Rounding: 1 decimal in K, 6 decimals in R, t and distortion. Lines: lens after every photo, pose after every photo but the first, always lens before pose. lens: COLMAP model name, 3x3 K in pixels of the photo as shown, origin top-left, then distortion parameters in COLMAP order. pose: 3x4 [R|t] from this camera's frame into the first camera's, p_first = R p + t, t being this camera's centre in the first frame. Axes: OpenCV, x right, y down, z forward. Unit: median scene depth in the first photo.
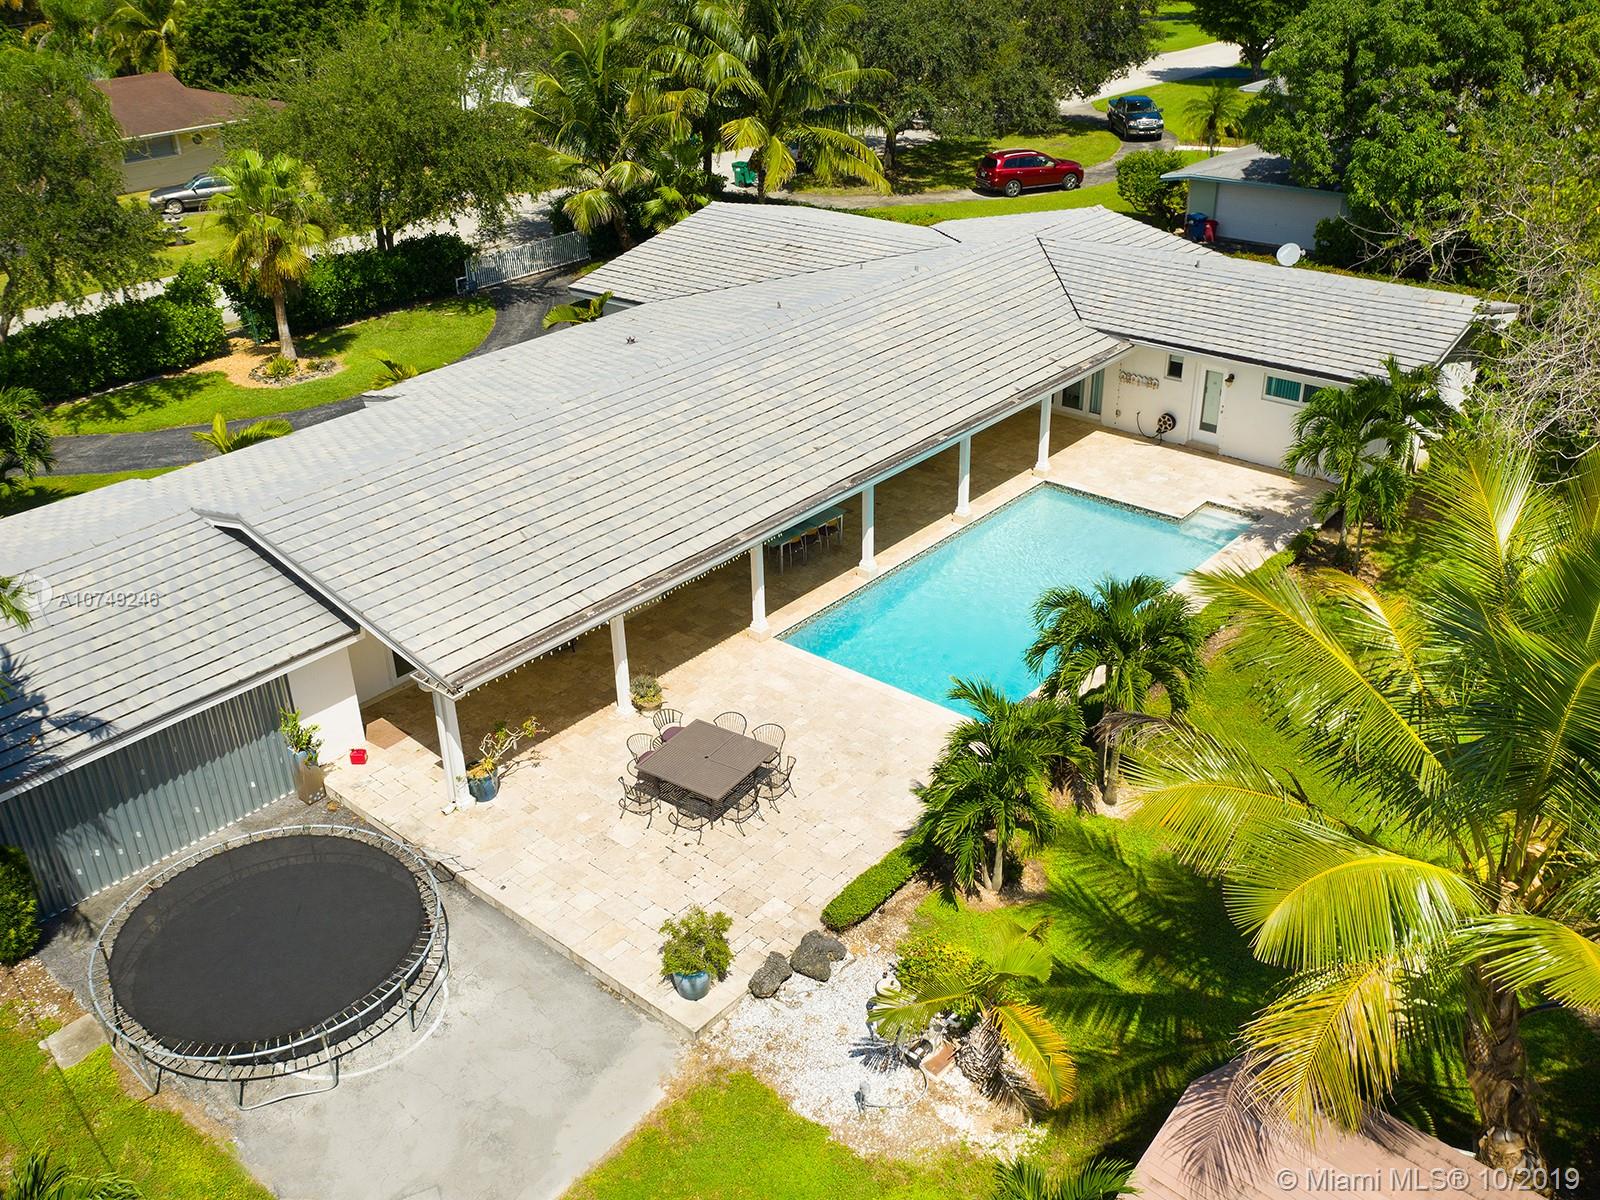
lens RADIAL K [[1427.2, 0, 800.0], [0, 1427.2, 600.0], [0, 0, 1]] dist [-0.107922, -0.009078]
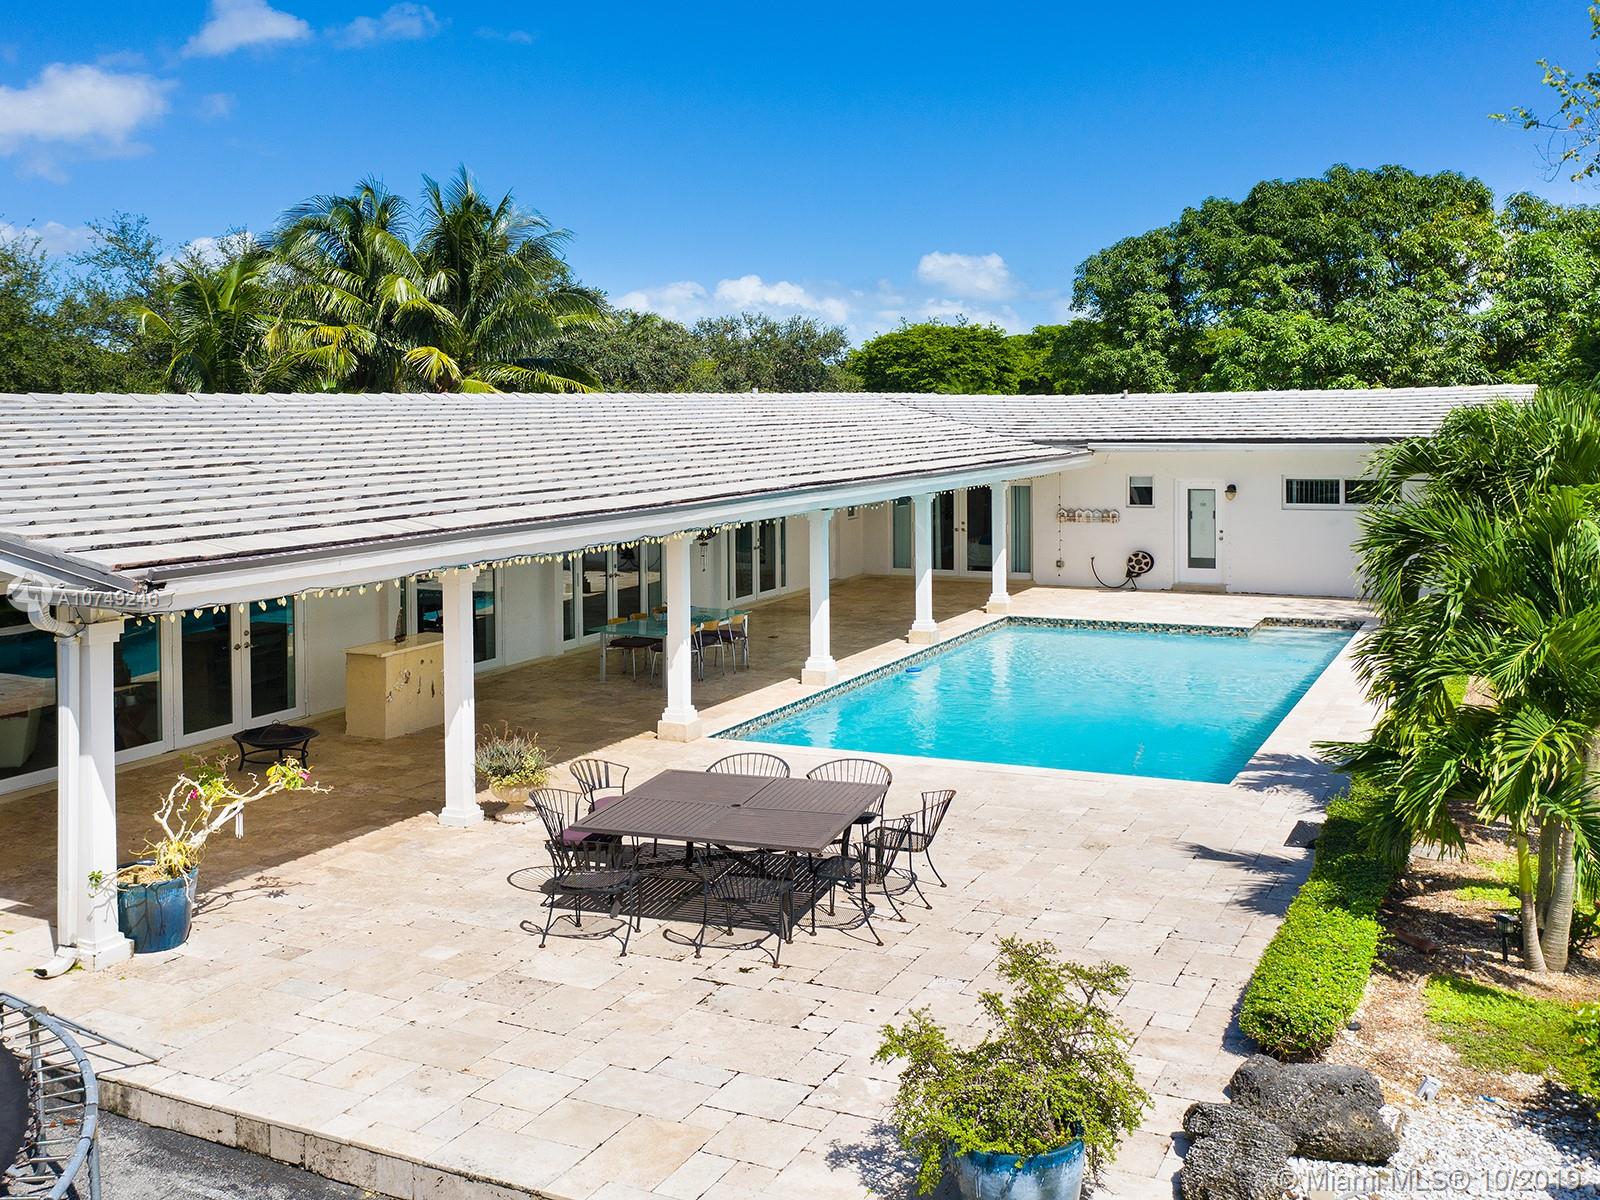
lens RADIAL K [[1574.6, 0, 863.5], [0, 1574.6, 449.8], [0, 0, 1]] dist [-0.016608, -0.001459]
pose [[0.954050, 0.056658, 0.294241, -0.130020], [0.068484, 0.914741, -0.398193, 0.152159], [-0.291715, 0.400048, 0.868829, 0.390328]]
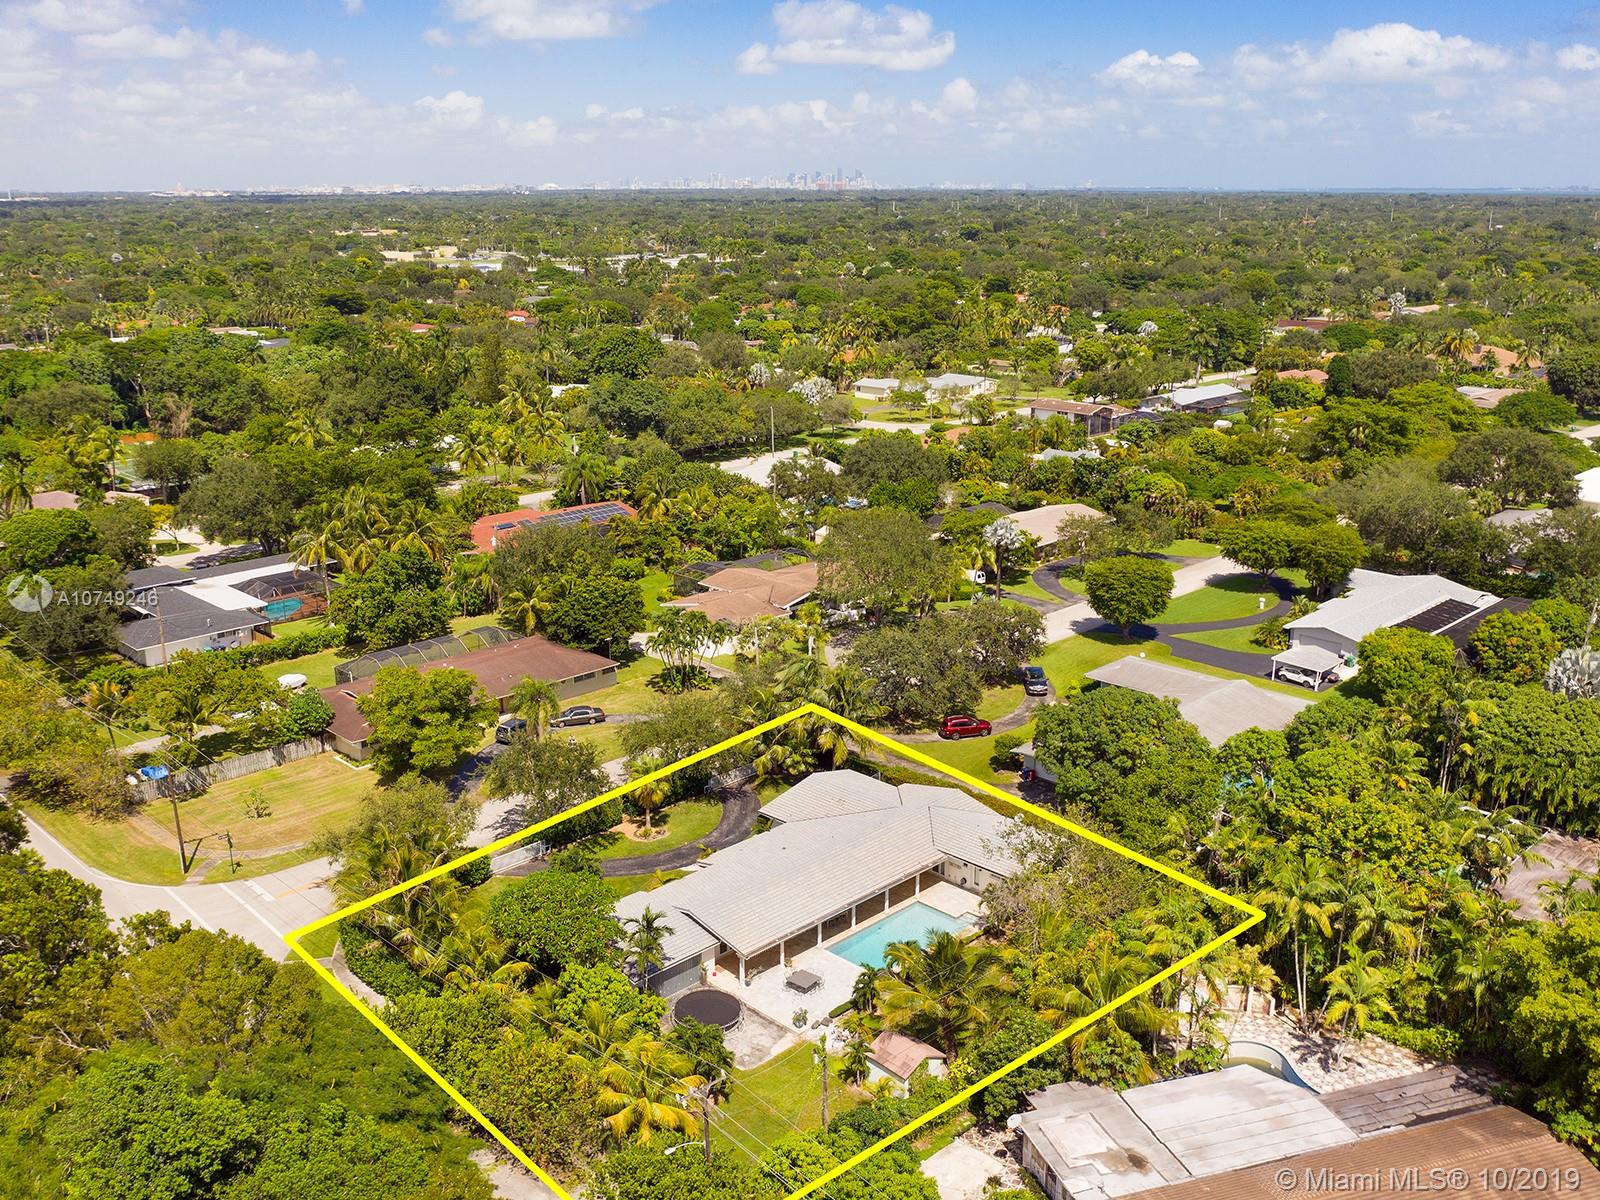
lens RADIAL K [[1427.2, 0, 800.0], [0, 1427.2, 600.0], [0, 0, 1]] dist [-0.107922, -0.009078]
pose [[0.996794, 0.042271, -0.067938, 0.114547], [-0.055368, 0.977349, -0.204261, -0.089533], [0.057765, 0.207368, 0.976556, -2.383888]]
